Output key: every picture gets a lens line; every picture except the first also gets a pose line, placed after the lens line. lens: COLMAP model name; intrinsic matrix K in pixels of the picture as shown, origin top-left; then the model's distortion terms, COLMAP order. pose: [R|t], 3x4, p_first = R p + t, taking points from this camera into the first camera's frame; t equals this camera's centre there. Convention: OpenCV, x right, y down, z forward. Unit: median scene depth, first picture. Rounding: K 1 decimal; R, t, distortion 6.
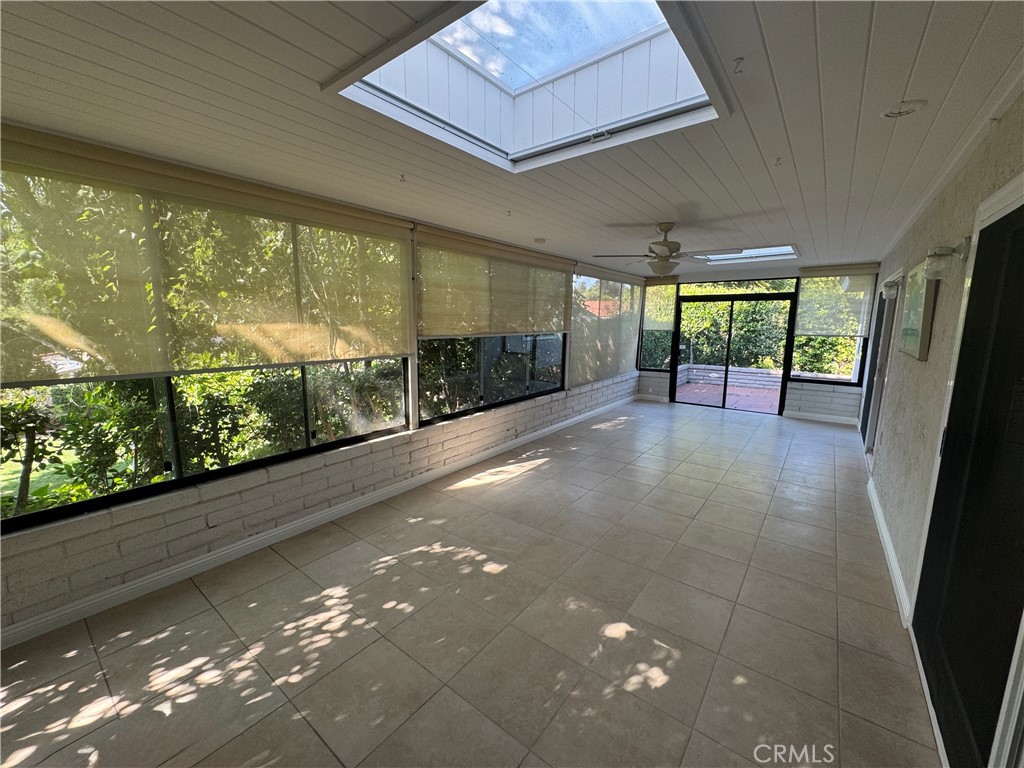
lens RADIAL K [[408.9, 0, 512.0], [0, 408.9, 384.0], [0, 0, 1]] dist [-0.002303, 0.000146]
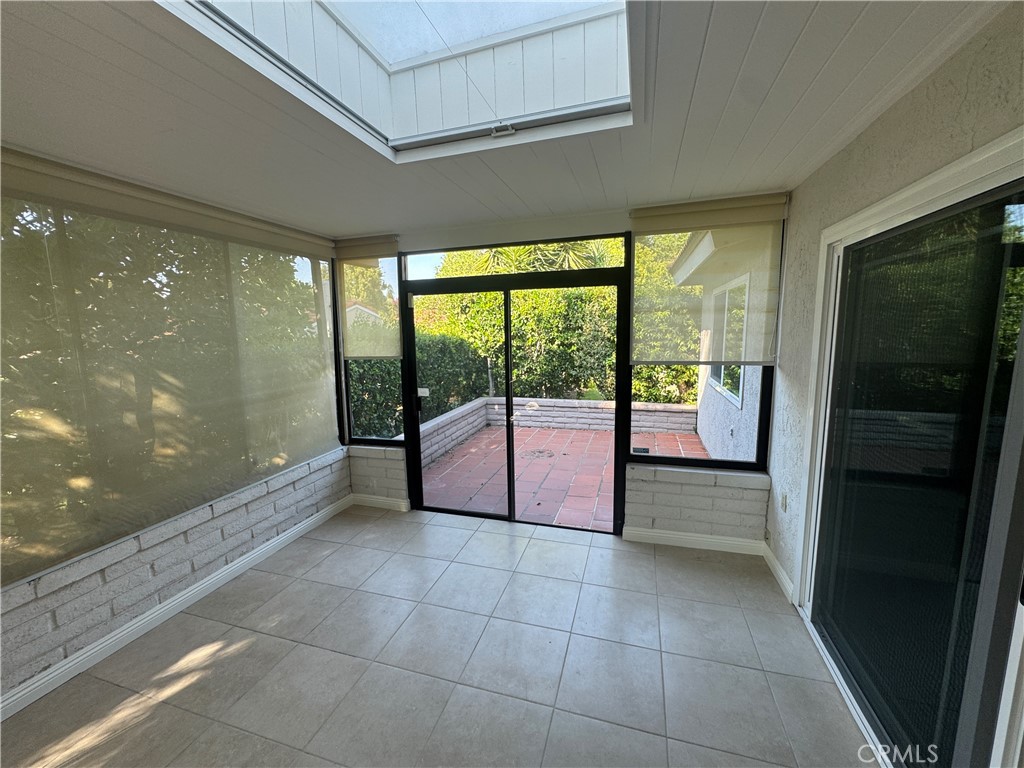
lens RADIAL K [[408.9, 0, 512.0], [0, 408.9, 384.0], [0, 0, 1]] dist [-0.002303, 0.000146]
pose [[0.936322, -0.070392, 0.344015, 0.351292], [0.077645, 0.996954, -0.007333, -0.088033], [-0.342451, 0.033577, 0.938935, 0.530551]]
